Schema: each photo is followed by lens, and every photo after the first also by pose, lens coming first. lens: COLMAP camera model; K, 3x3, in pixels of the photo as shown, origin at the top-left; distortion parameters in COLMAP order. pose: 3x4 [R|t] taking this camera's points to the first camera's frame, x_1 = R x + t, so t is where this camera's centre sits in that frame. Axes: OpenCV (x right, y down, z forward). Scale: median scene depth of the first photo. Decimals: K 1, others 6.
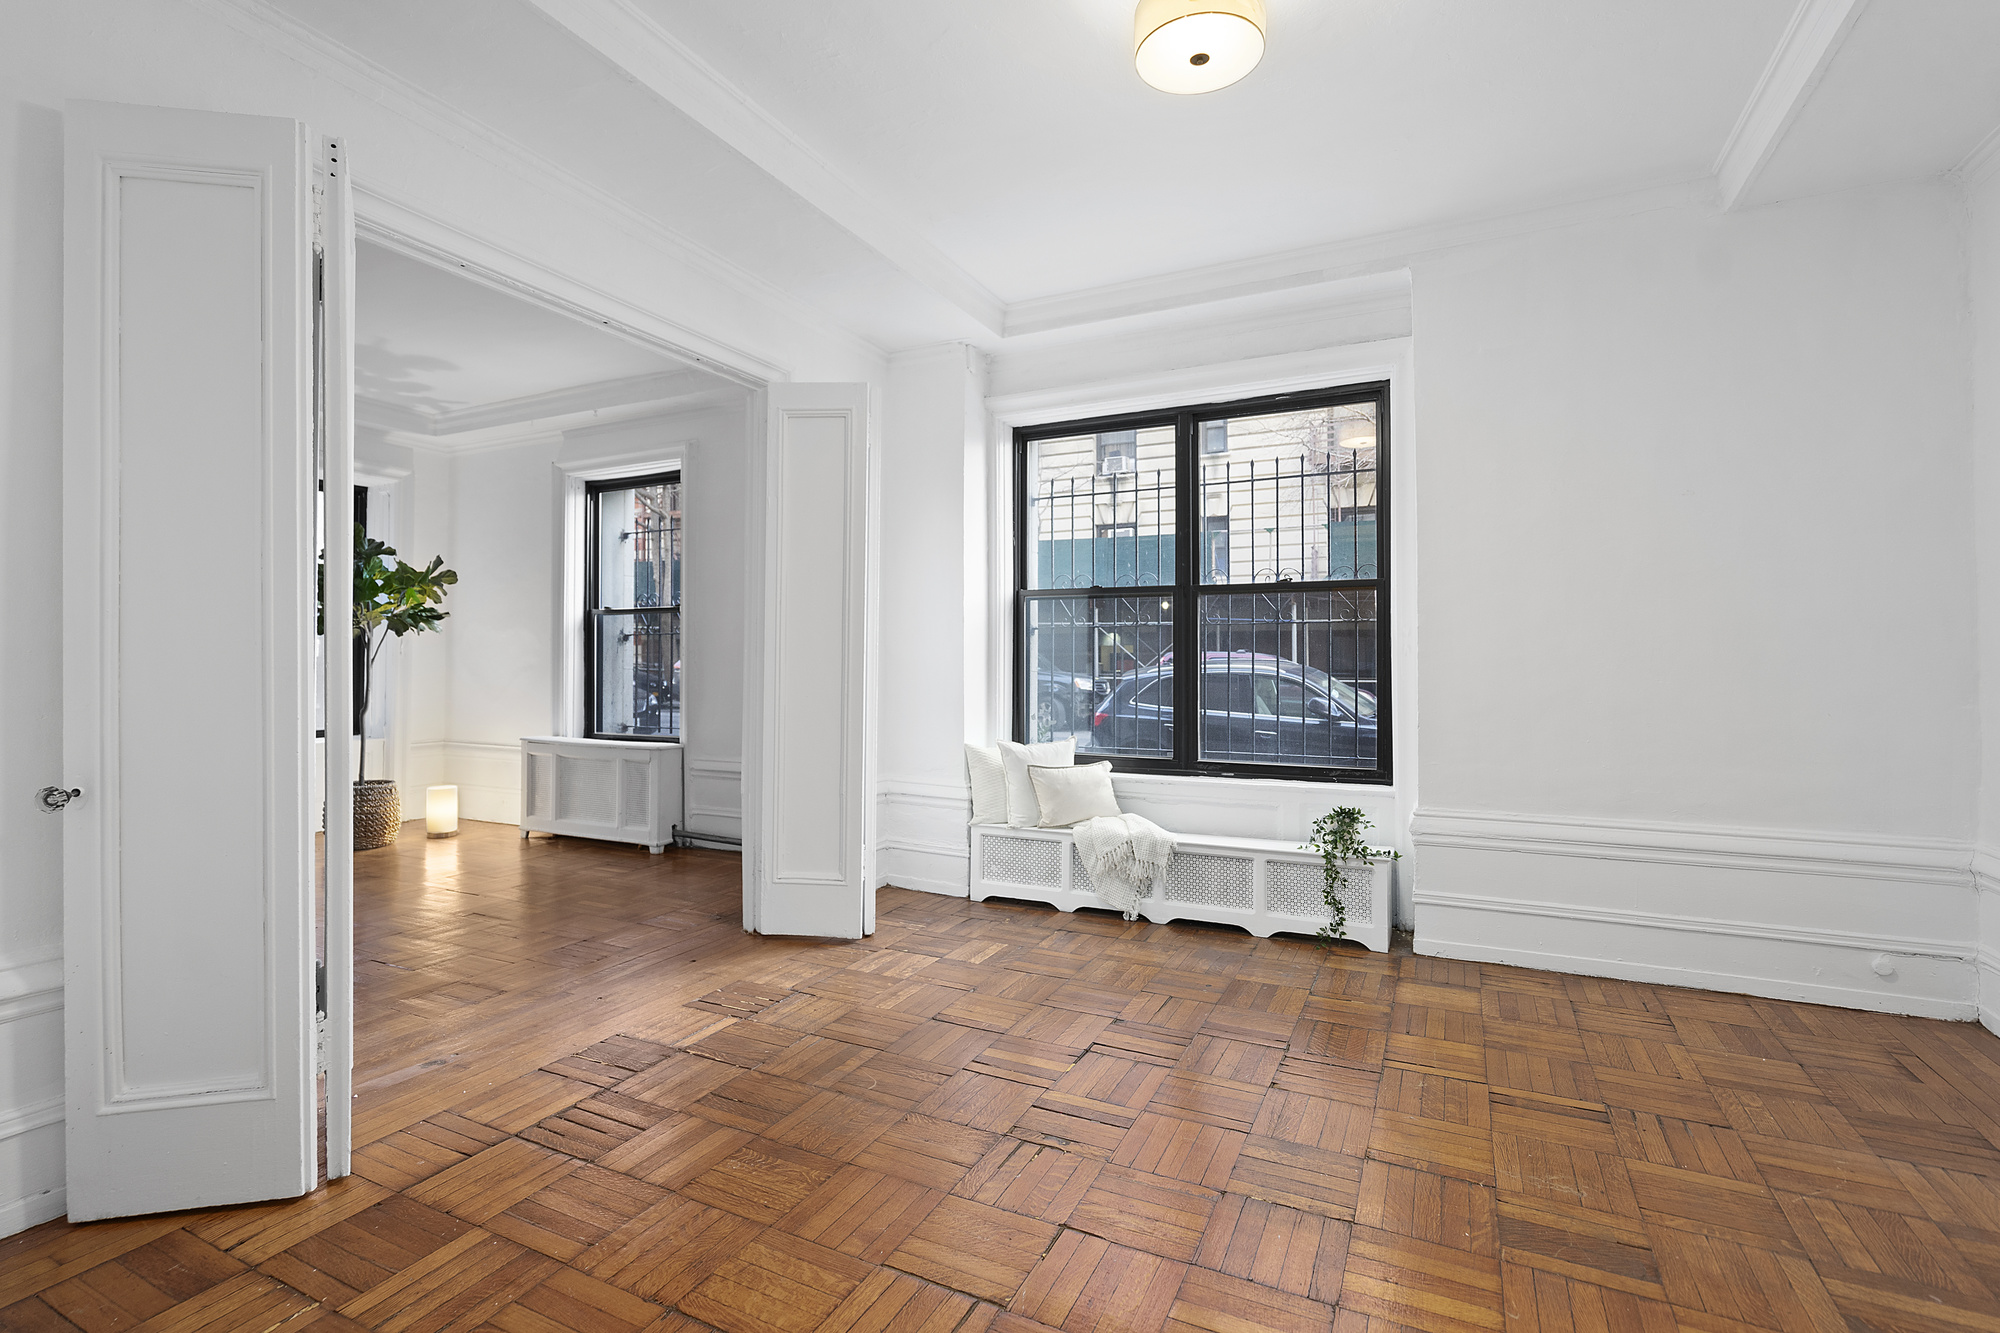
lens RADIAL K [[919.4, 0, 1003.5], [0, 919.4, 655.9], [0, 0, 1]] dist [0.000712, 0.000665]
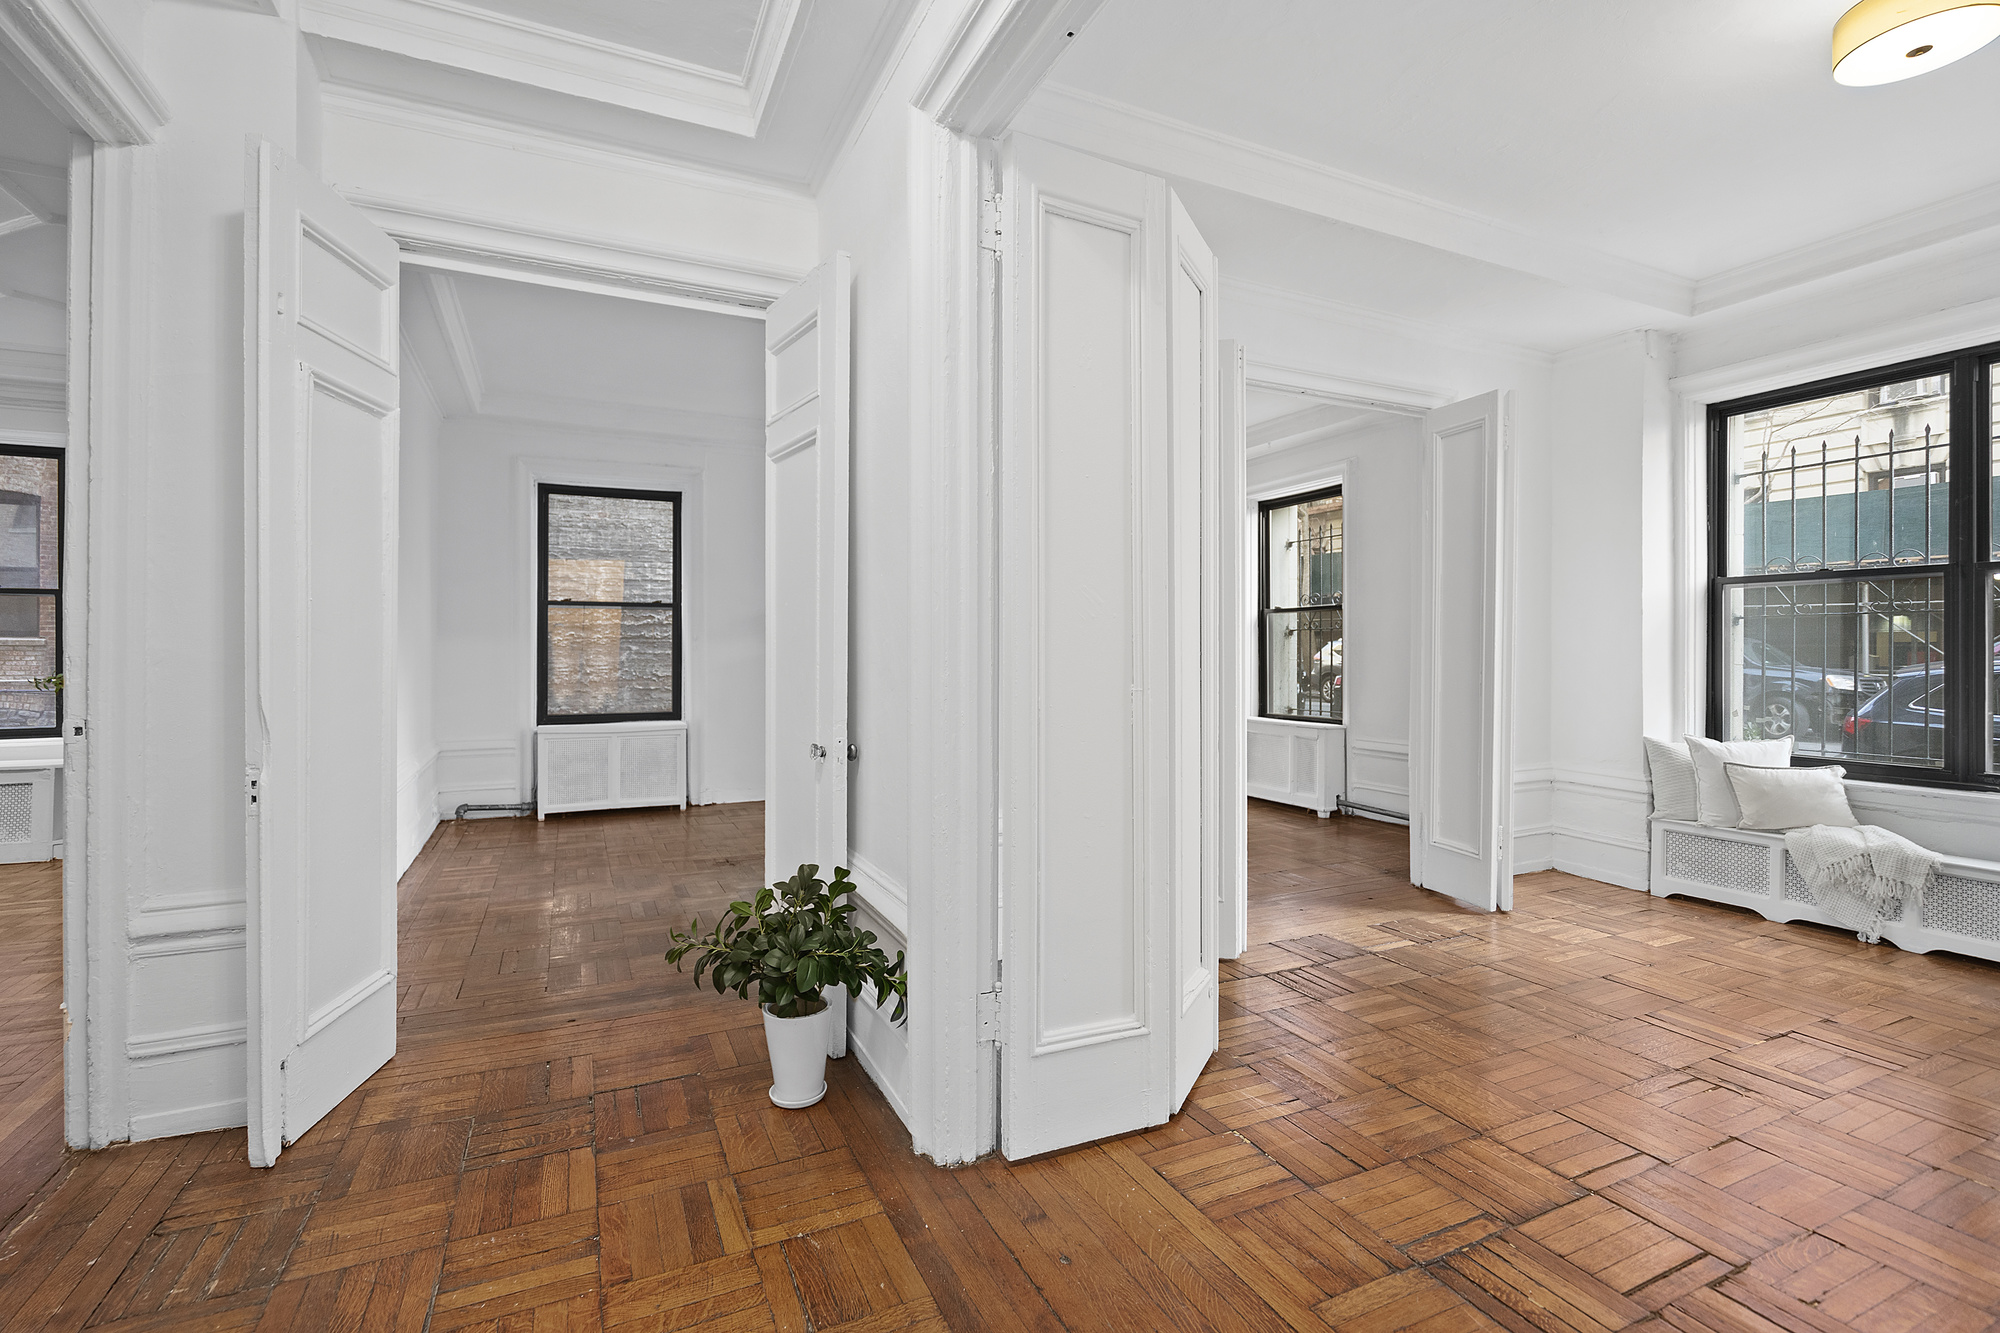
lens RADIAL K [[919.4, 0, 1003.2], [0, 919.4, 650.9], [0, 0, 1]] dist [0.000712, 0.000665]
pose [[0.789827, -0.000150, -0.613330, 0.020749], [0.002698, 0.999991, 0.003229, -0.001628], [0.613324, -0.004205, 0.789820, -0.205510]]
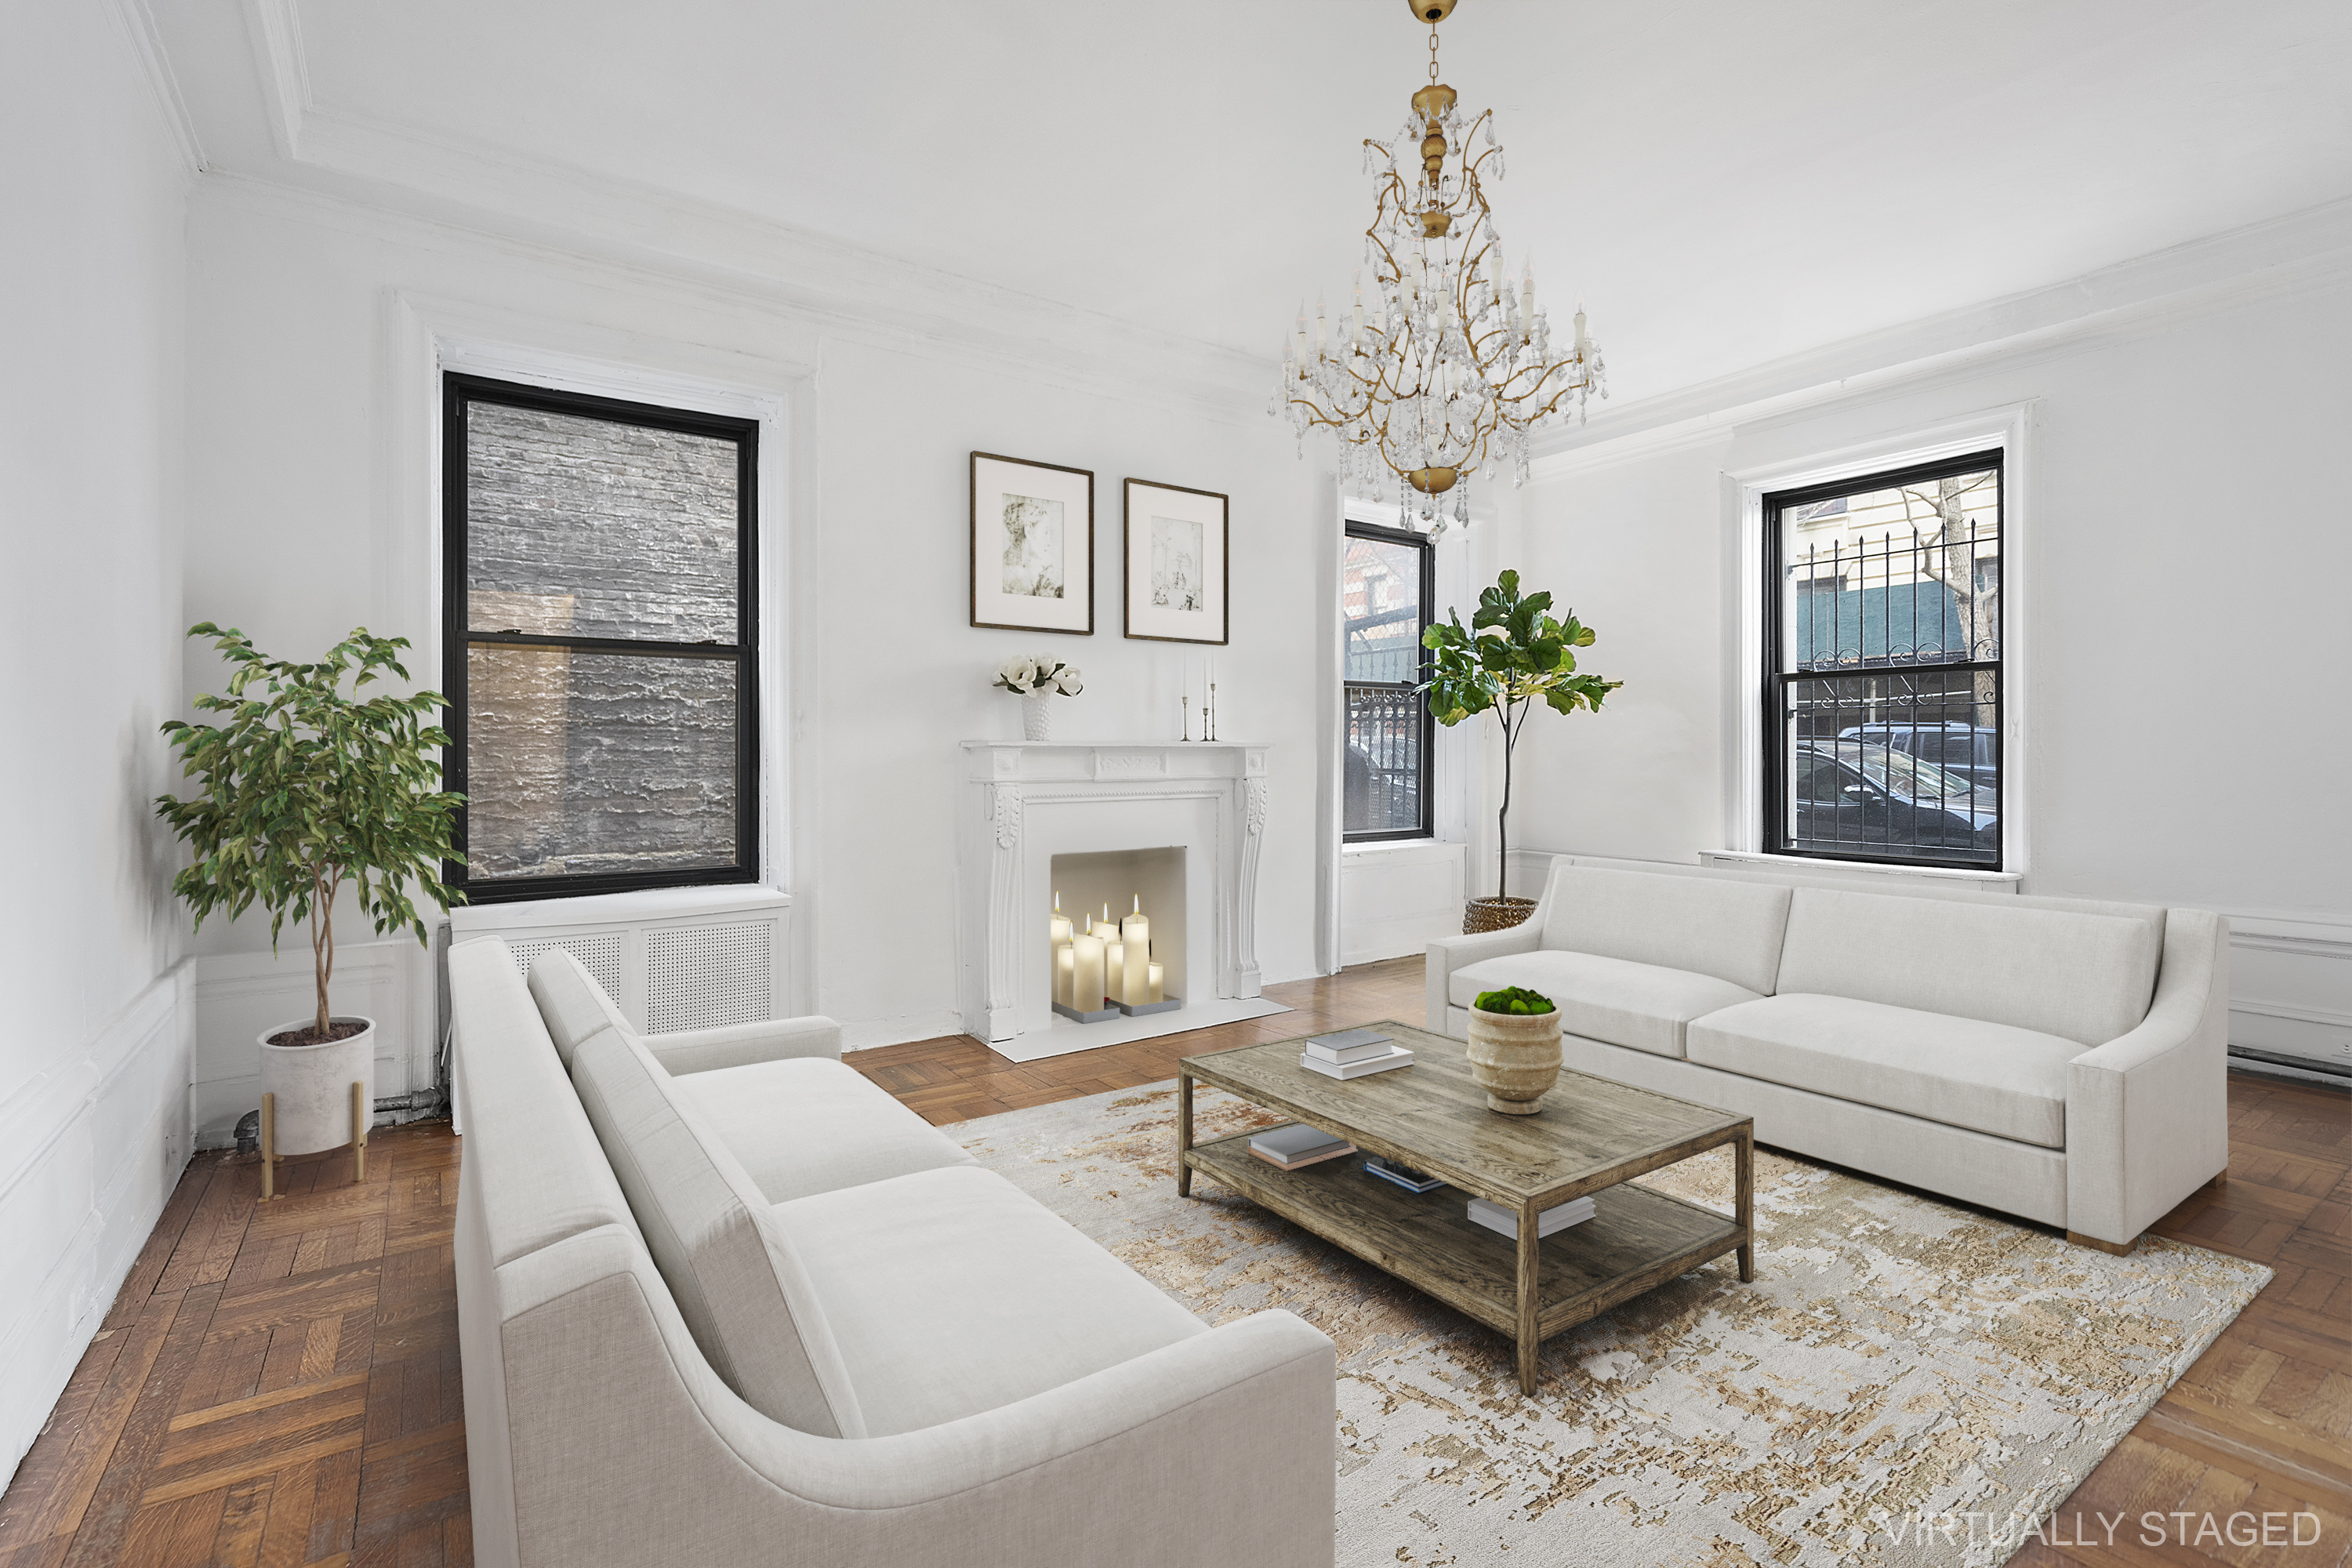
lens RADIAL K [[1081.3, 0, 1184.5], [0, 1081.3, 754.3], [0, 0, 1]] dist [0.000712, 0.000665]
pose [[0.880824, -0.000598, -0.473443, -0.641872], [0.003621, 0.999978, 0.005474, 0.008428], [0.473430, -0.006536, 0.880807, 0.069707]]
